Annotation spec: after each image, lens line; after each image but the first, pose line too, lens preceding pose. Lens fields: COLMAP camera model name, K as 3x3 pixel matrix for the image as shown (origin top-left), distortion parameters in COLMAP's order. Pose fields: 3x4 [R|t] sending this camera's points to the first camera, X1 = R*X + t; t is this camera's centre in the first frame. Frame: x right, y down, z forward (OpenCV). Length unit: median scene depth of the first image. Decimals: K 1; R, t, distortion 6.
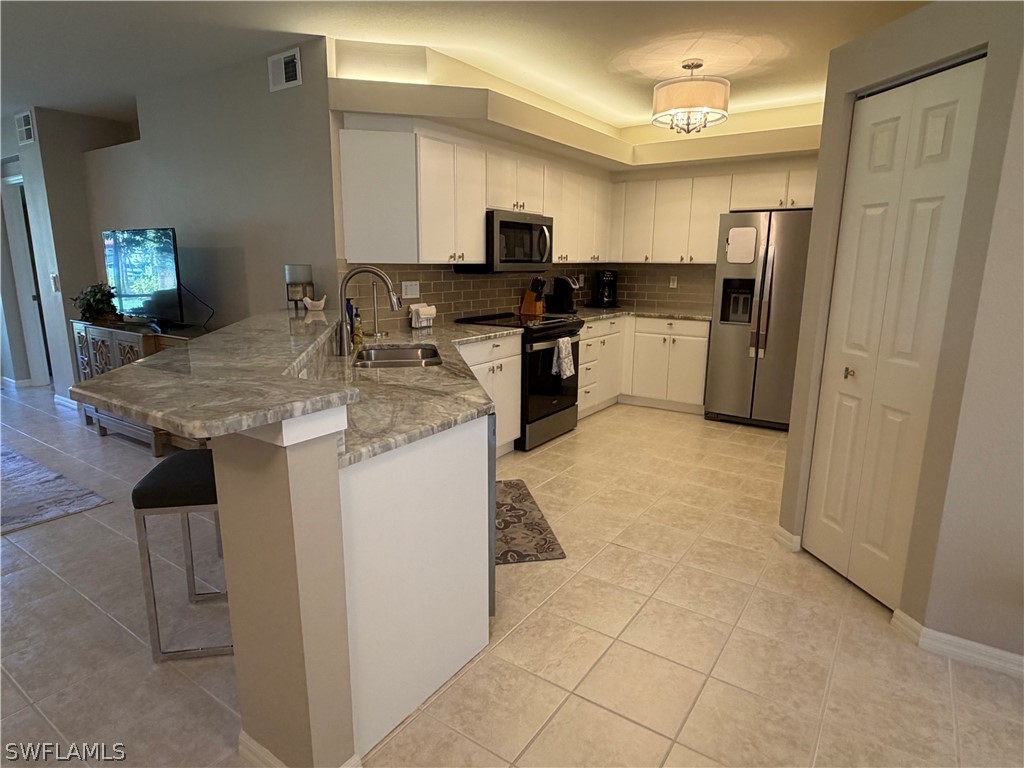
lens RADIAL K [[584.3, 0, 509.0], [0, 584.3, 381.8], [0, 0, 1]] dist [-0.002507, 0.003038]
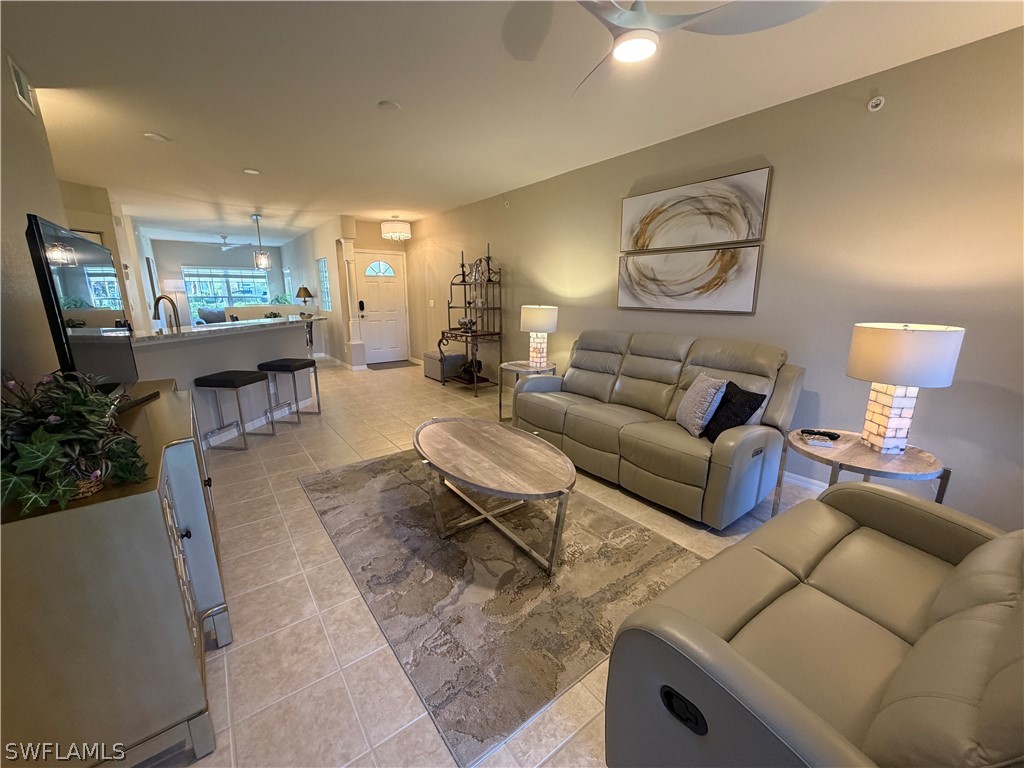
lens RADIAL K [[408.6, 0, 510.8], [0, 408.6, 384.7], [0, 0, 1]] dist [-0.000675, 0.000137]
pose [[-0.948029, -0.078692, 0.308301, -1.113932], [0.056986, 0.911278, 0.407829, -0.265634], [-0.313040, 0.404202, -0.859434, 1.236785]]
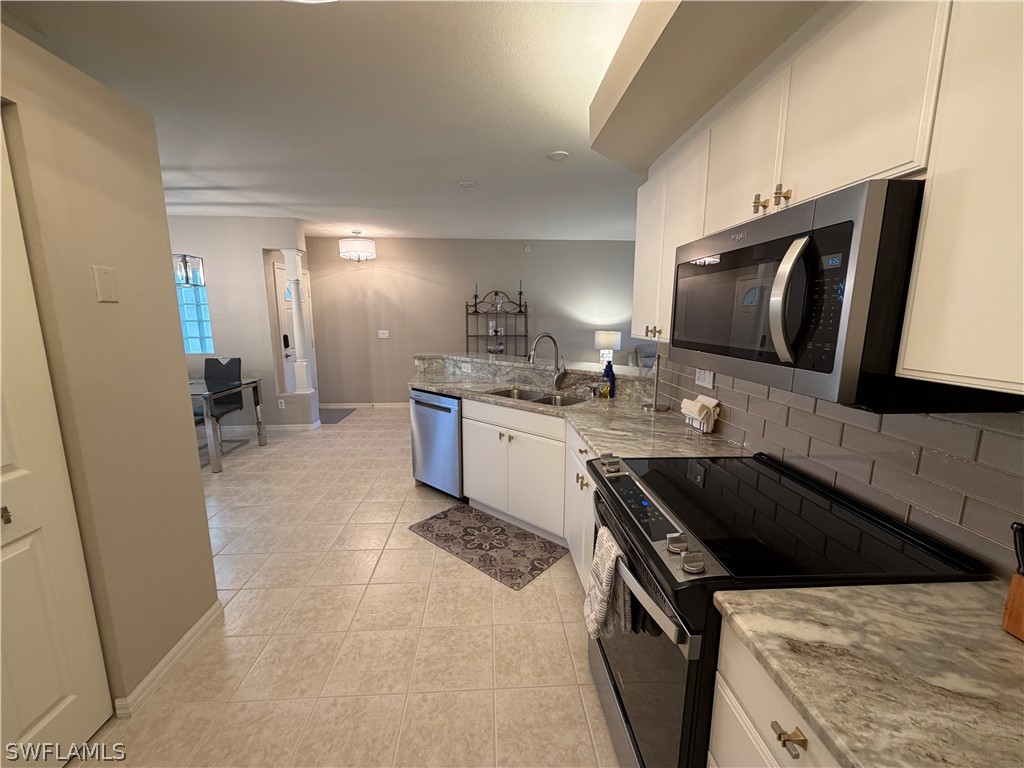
lens RADIAL K [[408.6, 0, 509.2], [0, 408.6, 385.4], [0, 0, 1]] dist [-0.000675, 0.000137]
pose [[-0.790136, 0.097073, -0.605196, 0.318476], [-0.130404, 0.938150, 0.320732, -0.263448], [0.598899, 0.332342, -0.728607, 1.168219]]
